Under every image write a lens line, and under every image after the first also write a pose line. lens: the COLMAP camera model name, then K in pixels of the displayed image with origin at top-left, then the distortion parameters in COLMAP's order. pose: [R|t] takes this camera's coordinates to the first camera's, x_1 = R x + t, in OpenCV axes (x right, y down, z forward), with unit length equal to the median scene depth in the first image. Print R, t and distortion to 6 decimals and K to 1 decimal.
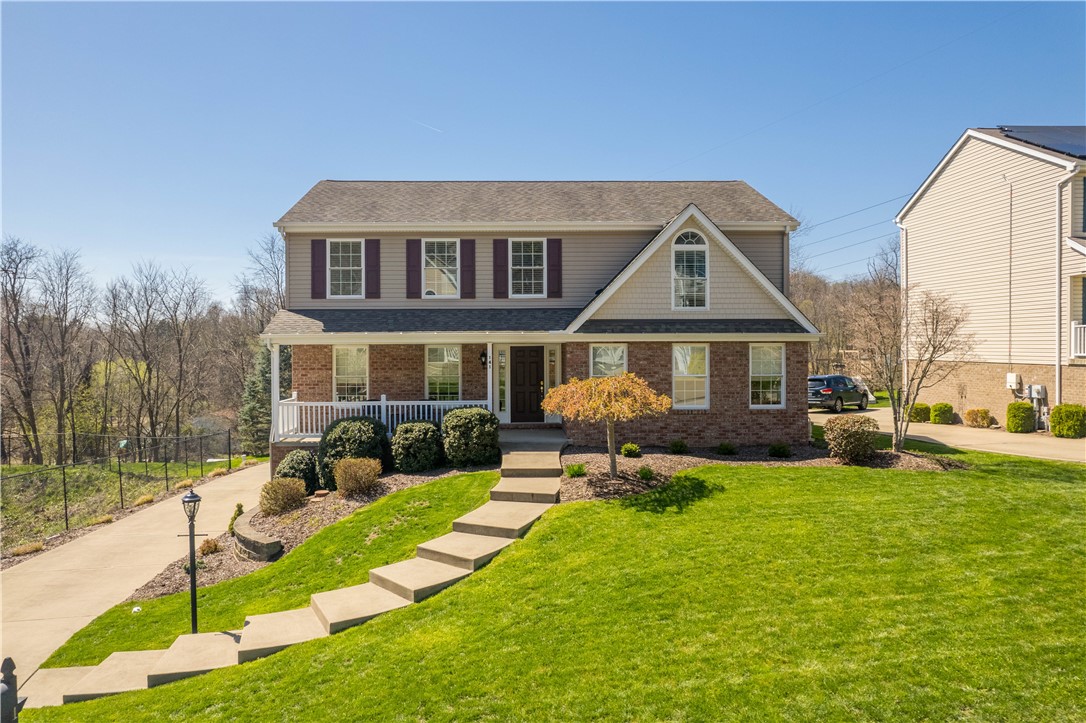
lens RADIAL K [[690.6, 0, 543.0], [0, 690.6, 361.5], [0, 0, 1]] dist [-0.013177, 0.000056]
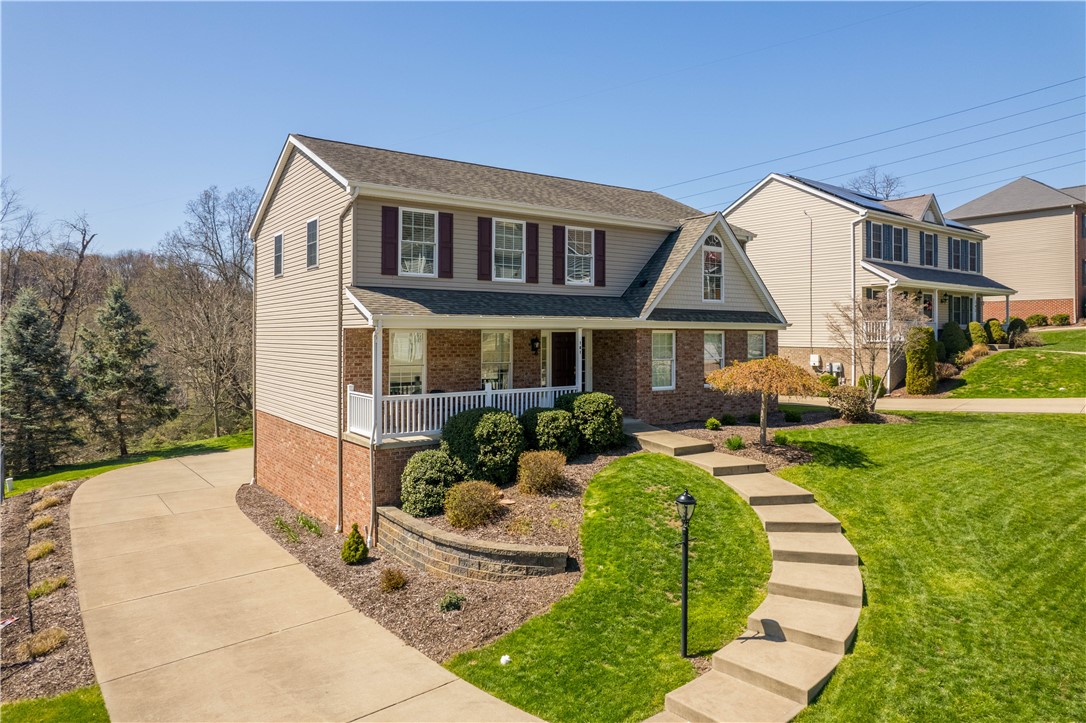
lens RADIAL K [[665.1, 0, 542.7], [0, 665.1, 334.2], [0, 0, 1]] dist [-0.001086, -0.000087]
pose [[0.844771, 0.006517, 0.535089, -0.604897], [0.004865, 0.999791, -0.019858, 0.000500], [-0.535106, 0.019378, 0.844562, 0.195483]]
